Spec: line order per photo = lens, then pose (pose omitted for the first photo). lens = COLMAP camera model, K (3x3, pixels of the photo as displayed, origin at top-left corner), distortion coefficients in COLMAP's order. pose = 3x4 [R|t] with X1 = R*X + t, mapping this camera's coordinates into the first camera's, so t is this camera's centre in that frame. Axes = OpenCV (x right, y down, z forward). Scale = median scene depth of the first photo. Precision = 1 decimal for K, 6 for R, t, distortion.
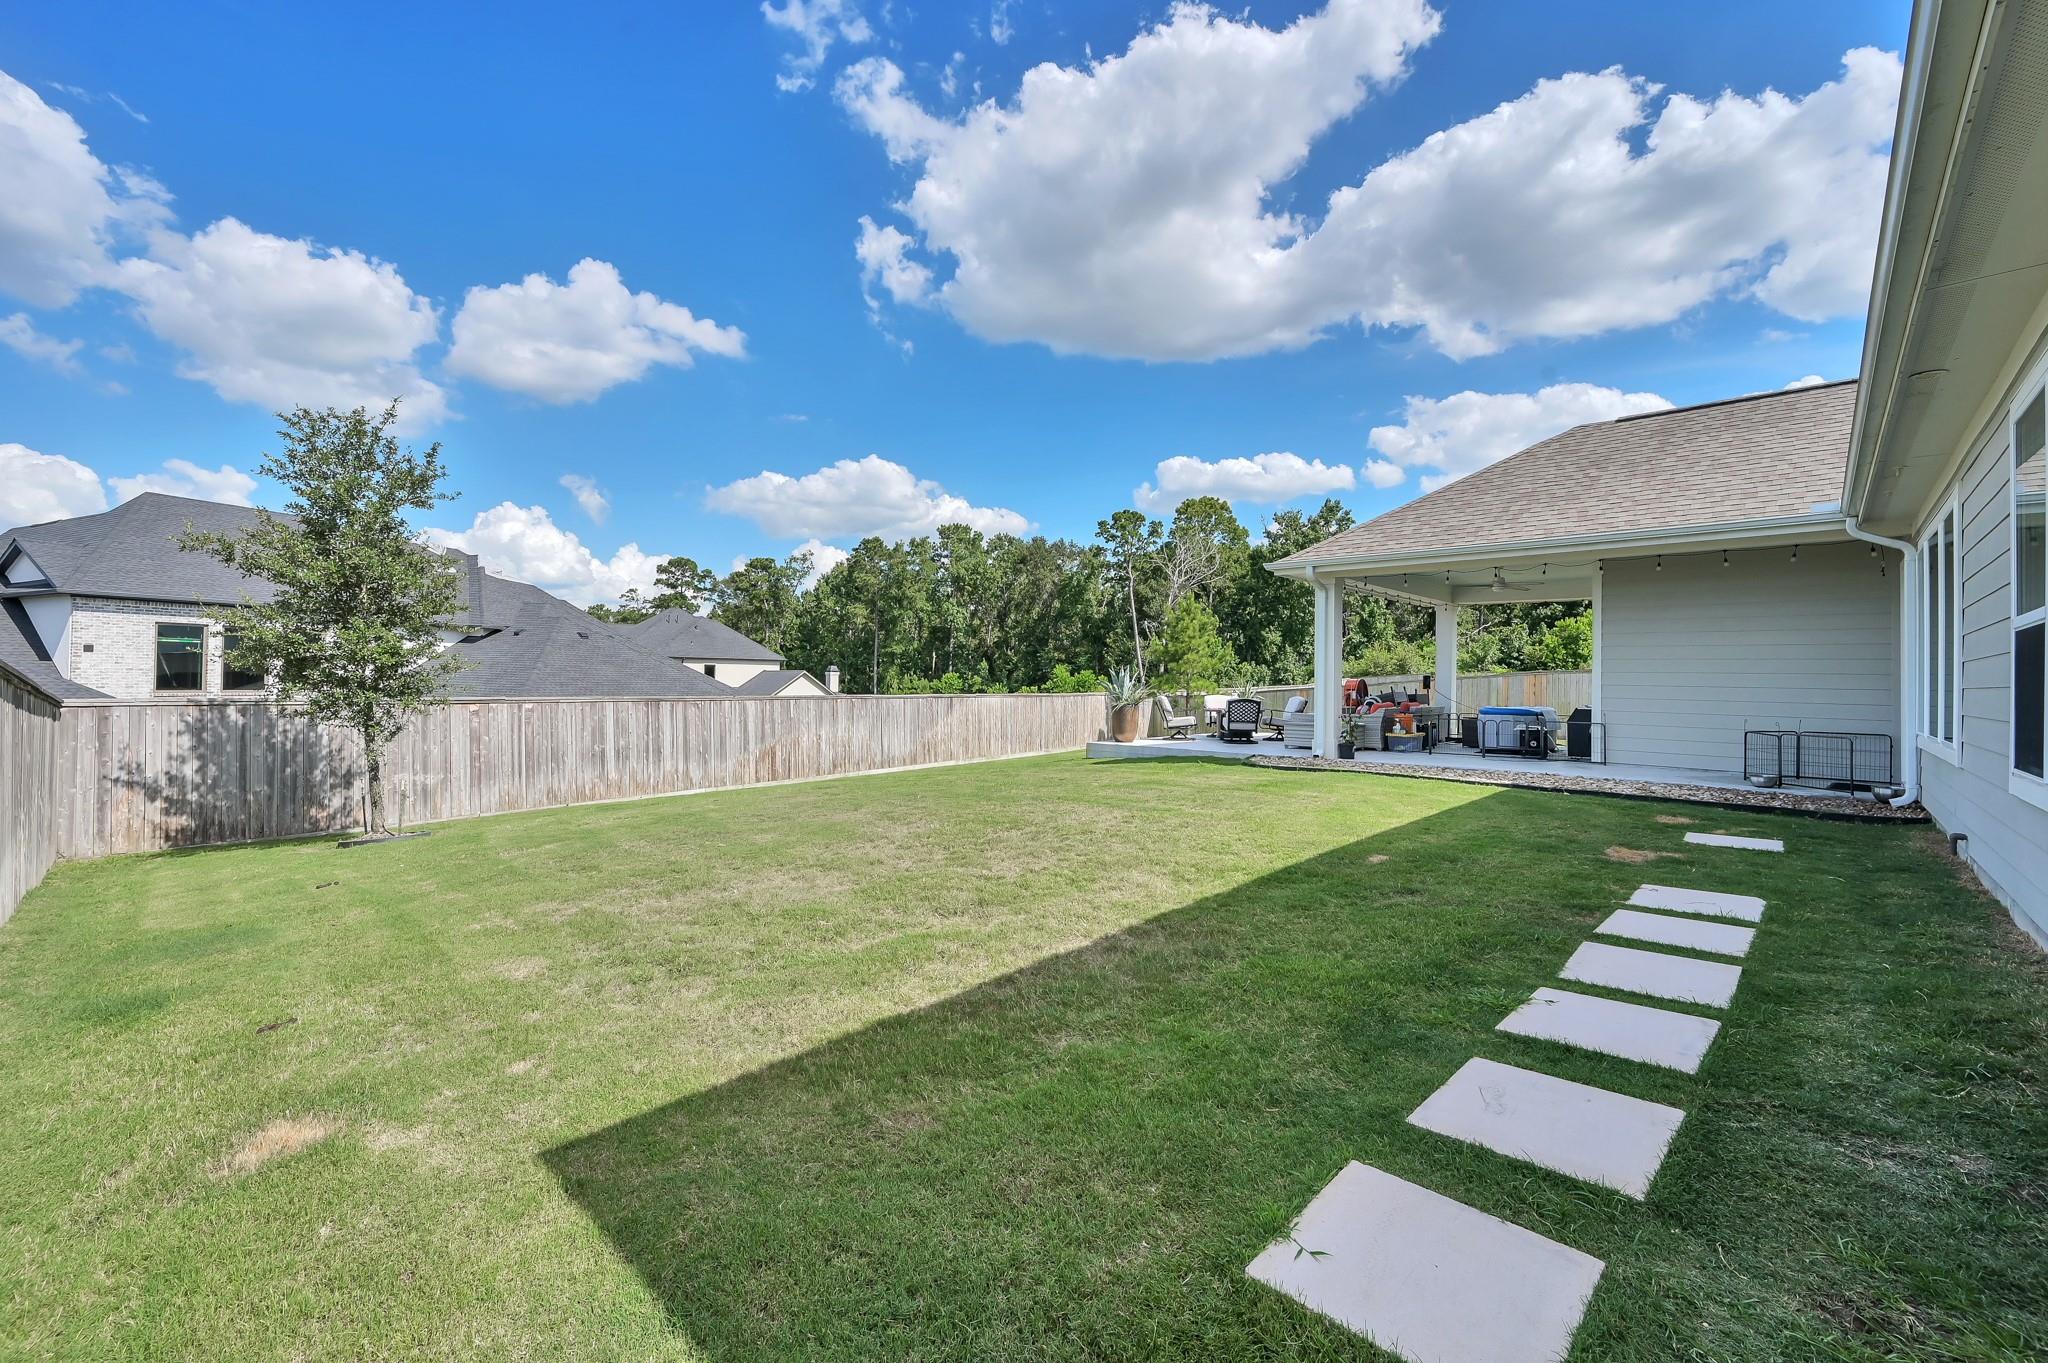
lens RADIAL K [[807.5, 0, 1018.5], [0, 807.5, 677.9], [0, 0, 1]] dist [0.000385, 0.000420]
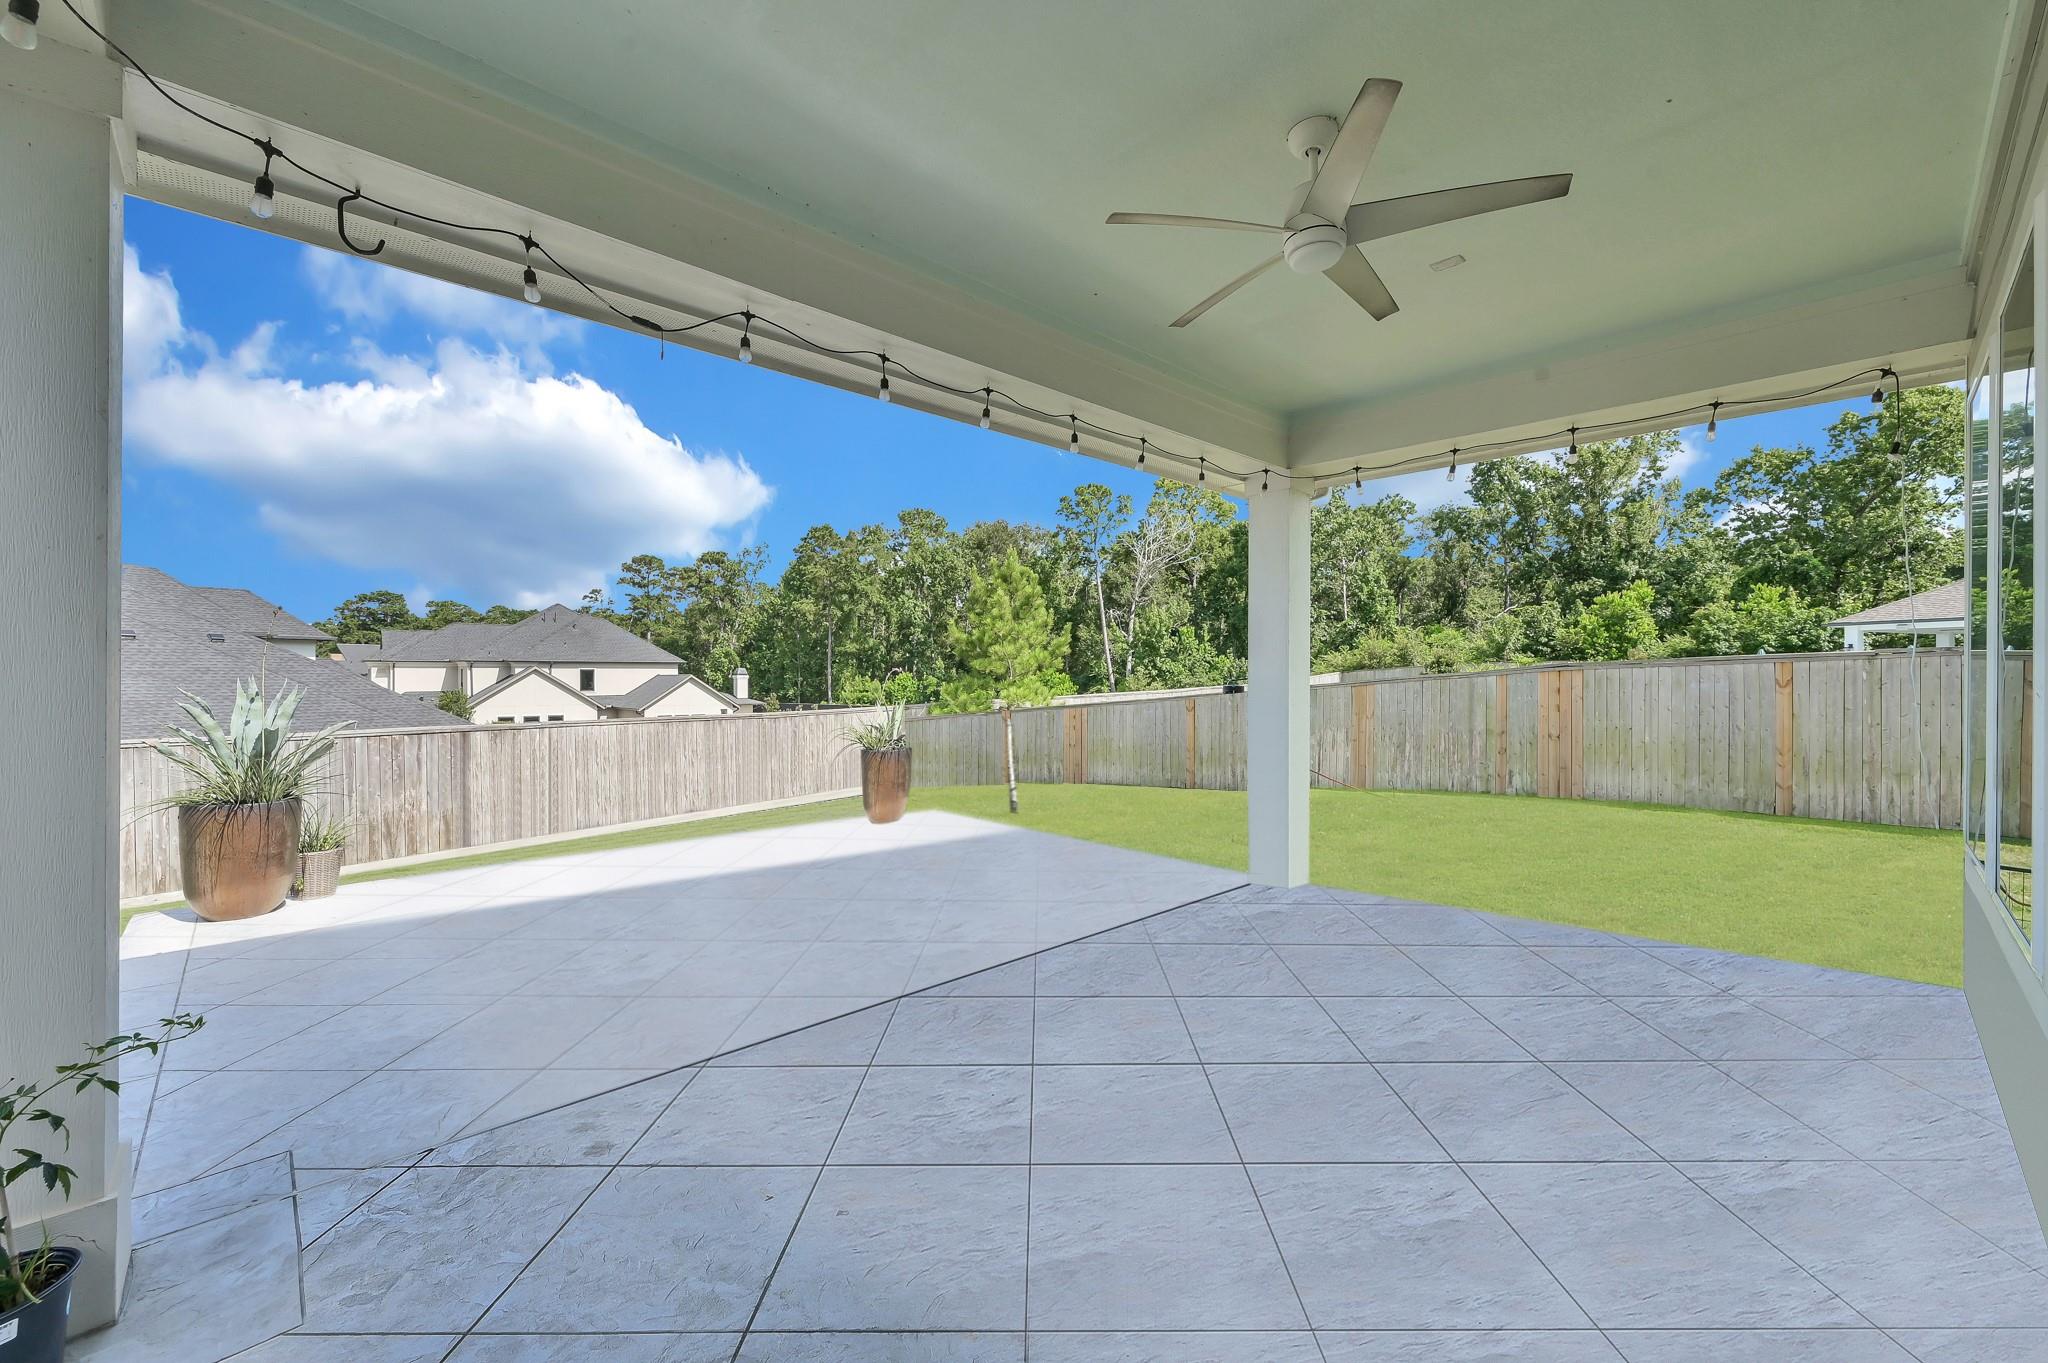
lens RADIAL K [[807.5, 0, 1018.5], [0, 807.5, 677.9], [0, 0, 1]] dist [0.000385, 0.000420]
pose [[0.999287, -0.017900, -0.033230, 0.096372], [0.018041, 0.999830, 0.003922, -0.002854], [0.033154, -0.004519, 0.999440, 0.145728]]
